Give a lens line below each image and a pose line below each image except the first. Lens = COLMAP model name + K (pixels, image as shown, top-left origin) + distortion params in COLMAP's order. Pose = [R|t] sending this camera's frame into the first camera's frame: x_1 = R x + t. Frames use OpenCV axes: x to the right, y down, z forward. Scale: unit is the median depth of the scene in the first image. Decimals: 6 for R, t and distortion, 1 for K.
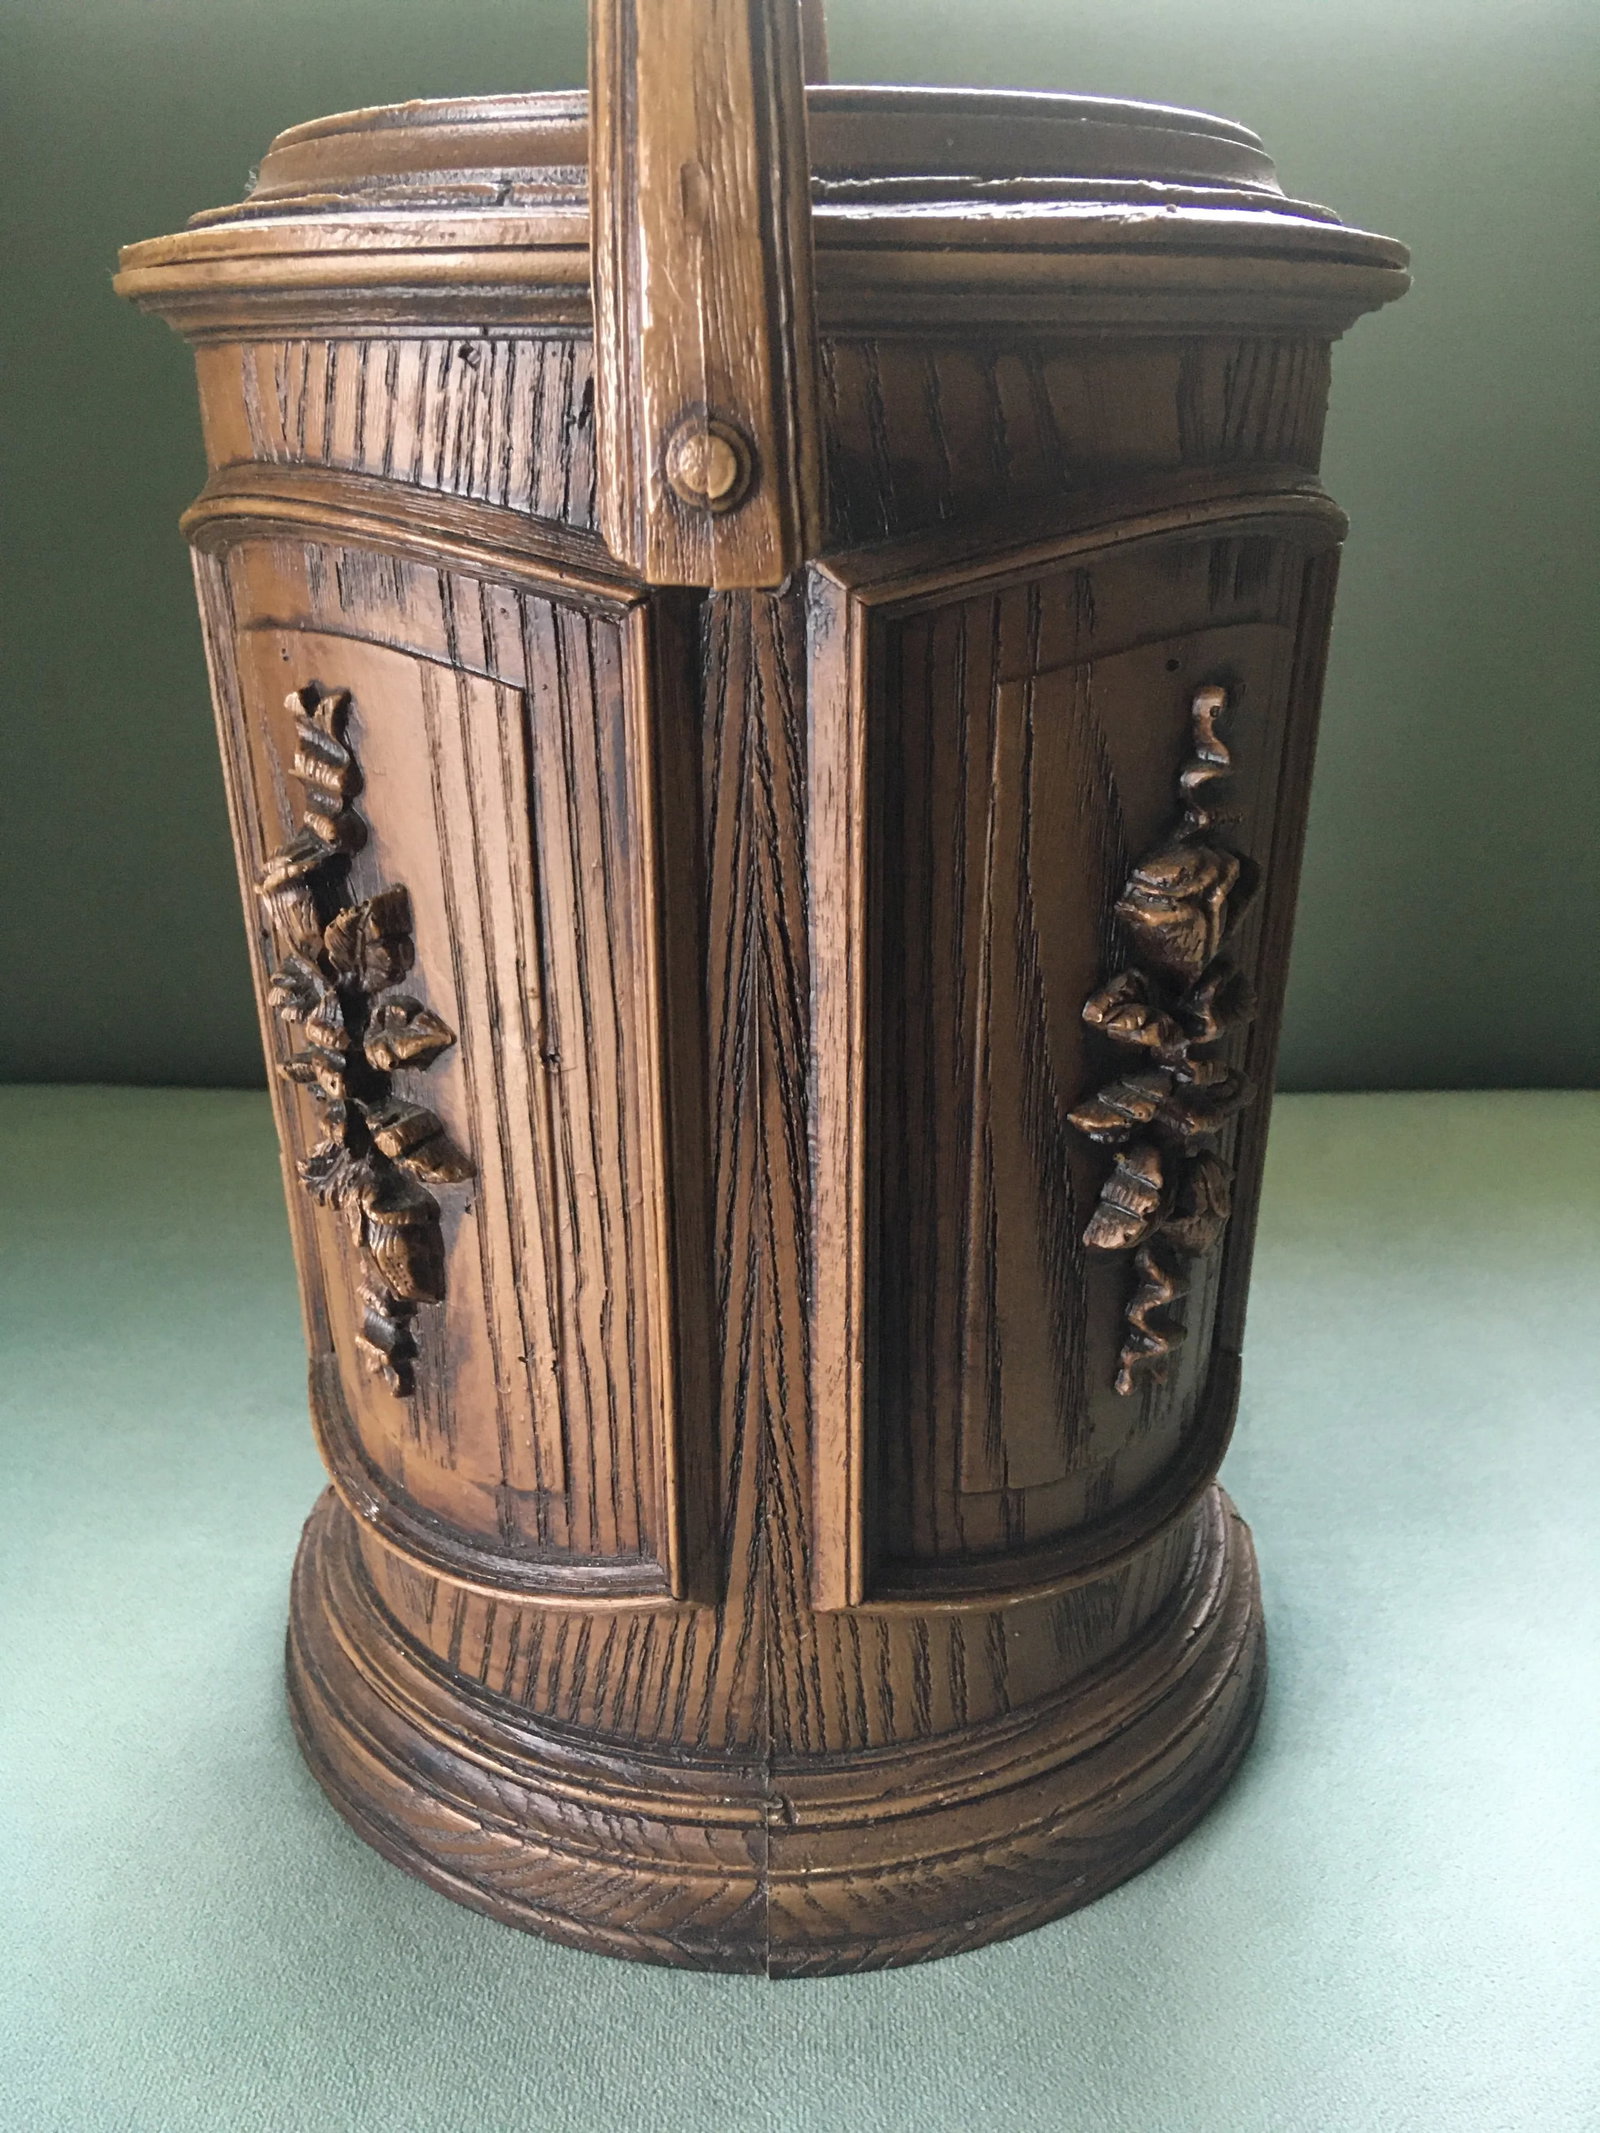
lens RADIAL K [[1856.5, 0, 805.4], [0, 1856.5, 1088.0], [0, 0, 1]] dist [0.091963, -0.116111]
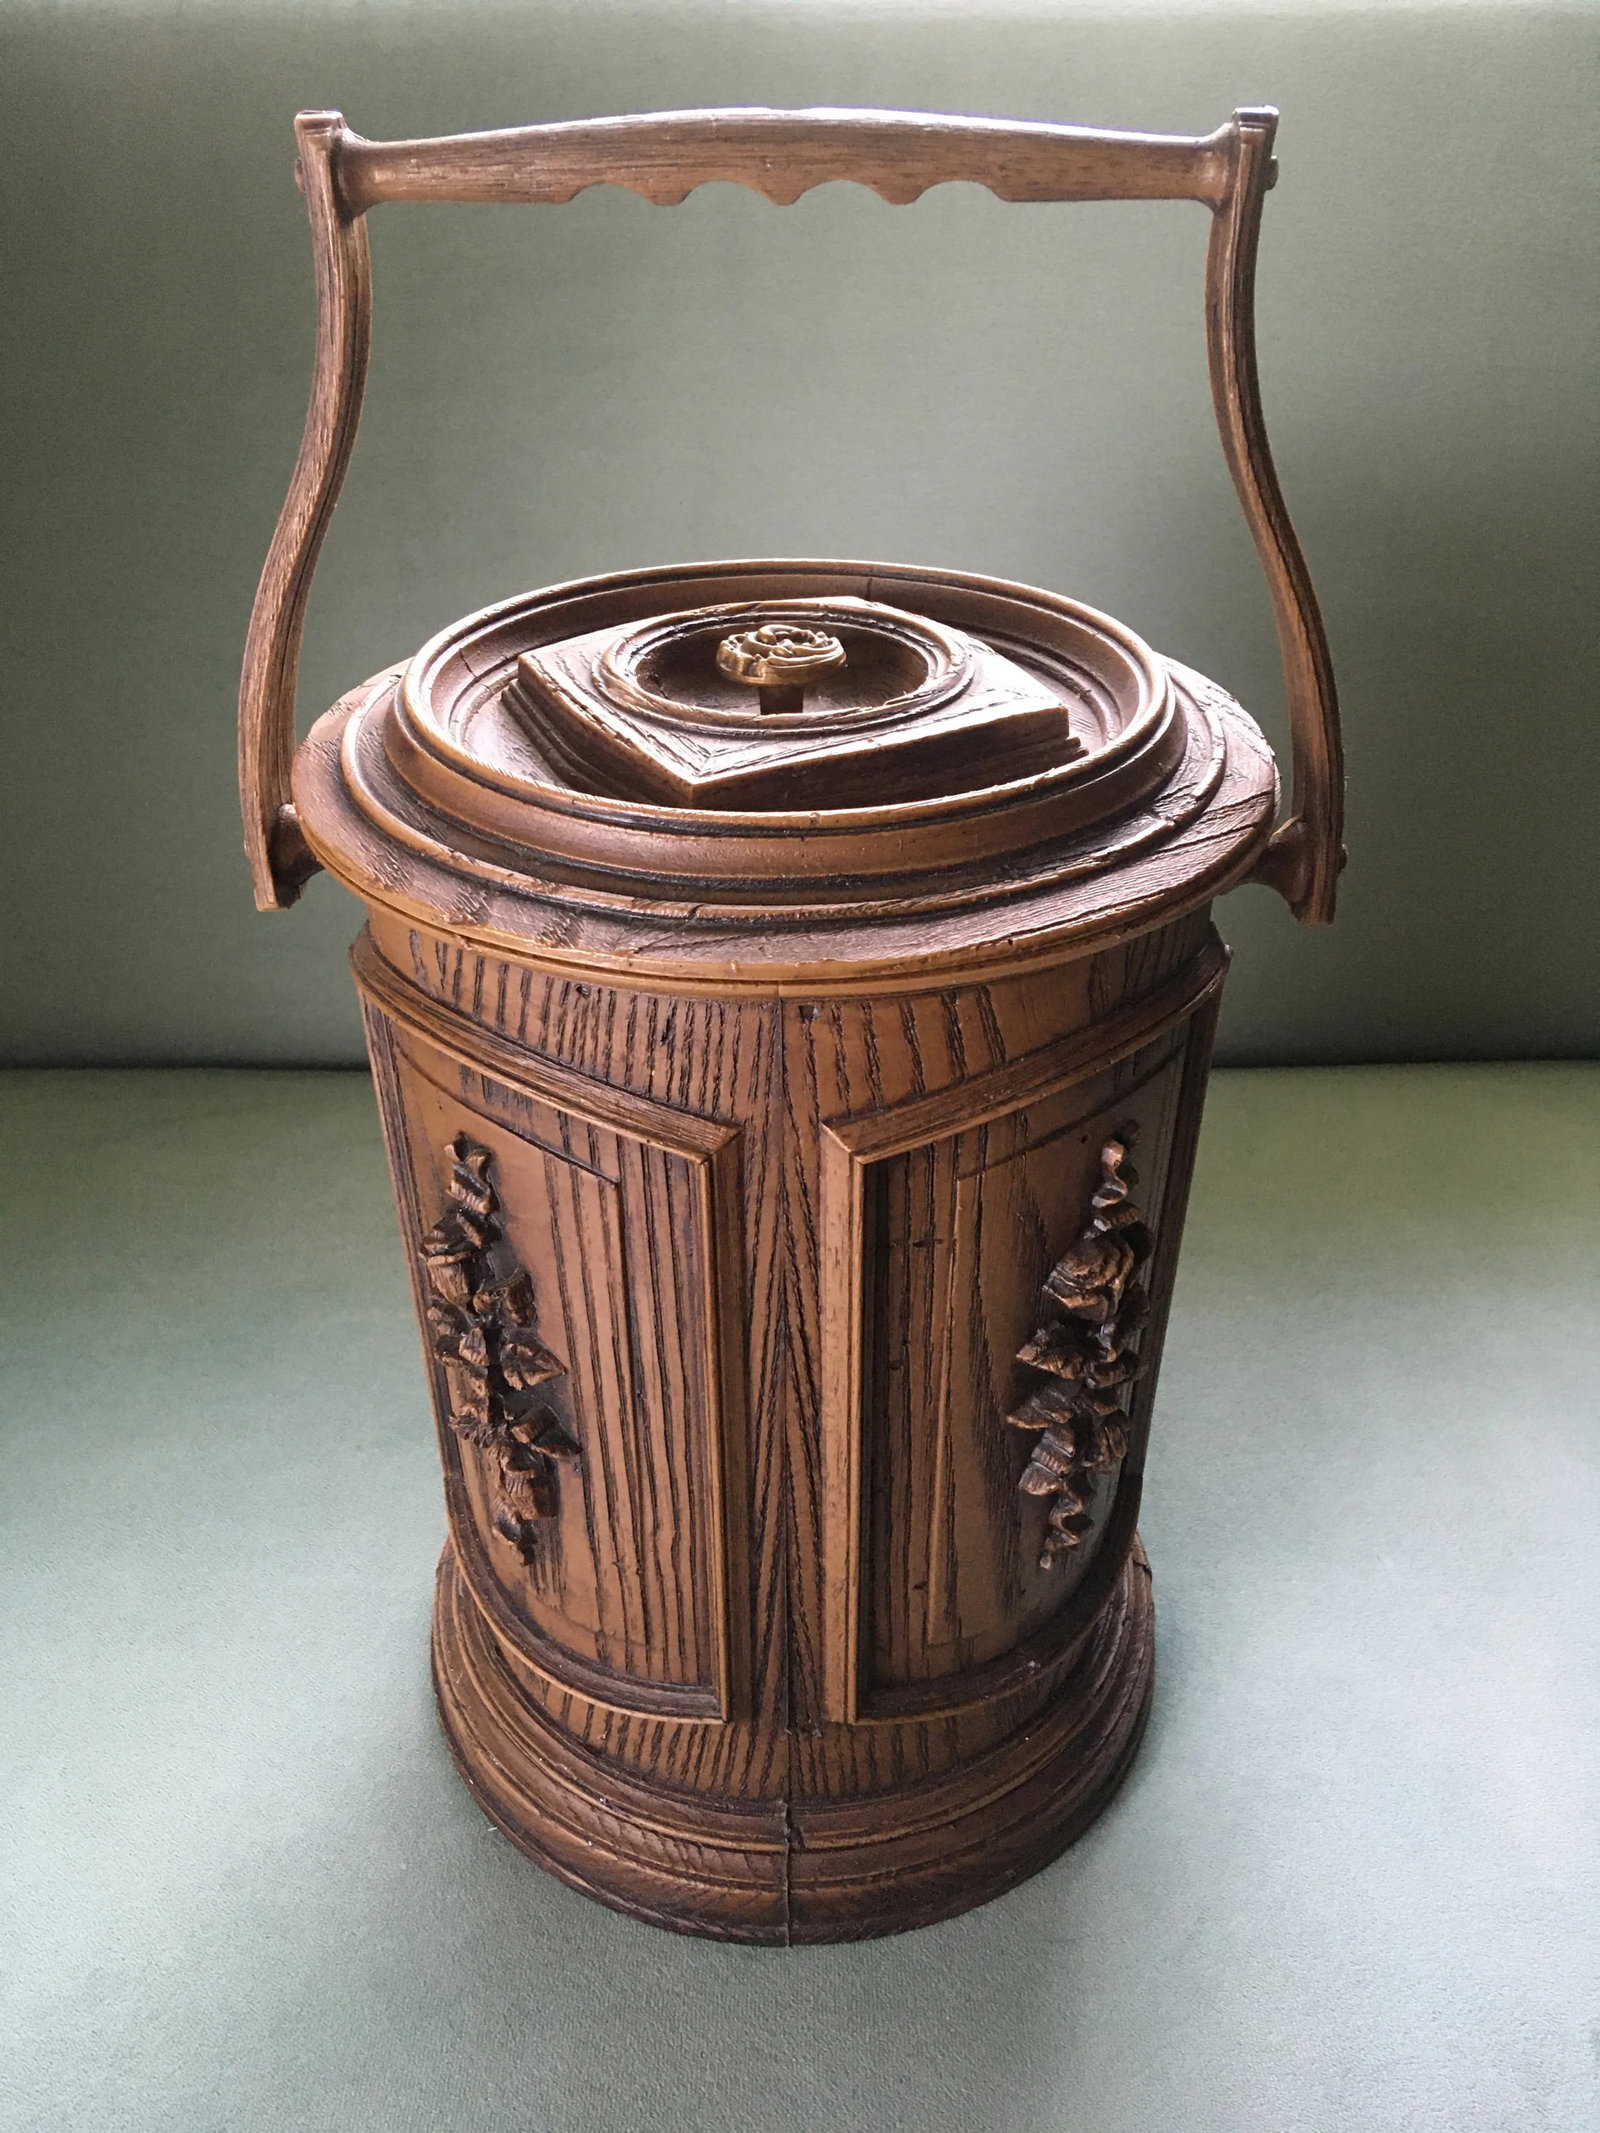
lens RADIAL K [[1793.5, 0, 800.0], [0, 1793.5, 1066.5], [0, 0, 1]] dist [0.061503, 0.001161]
pose [[0.999996, 0.000655, -0.002870, -0.009790], [-0.000153, 0.985222, 0.171282, -0.472152], [0.002939, -0.171280, 0.985218, -0.280020]]
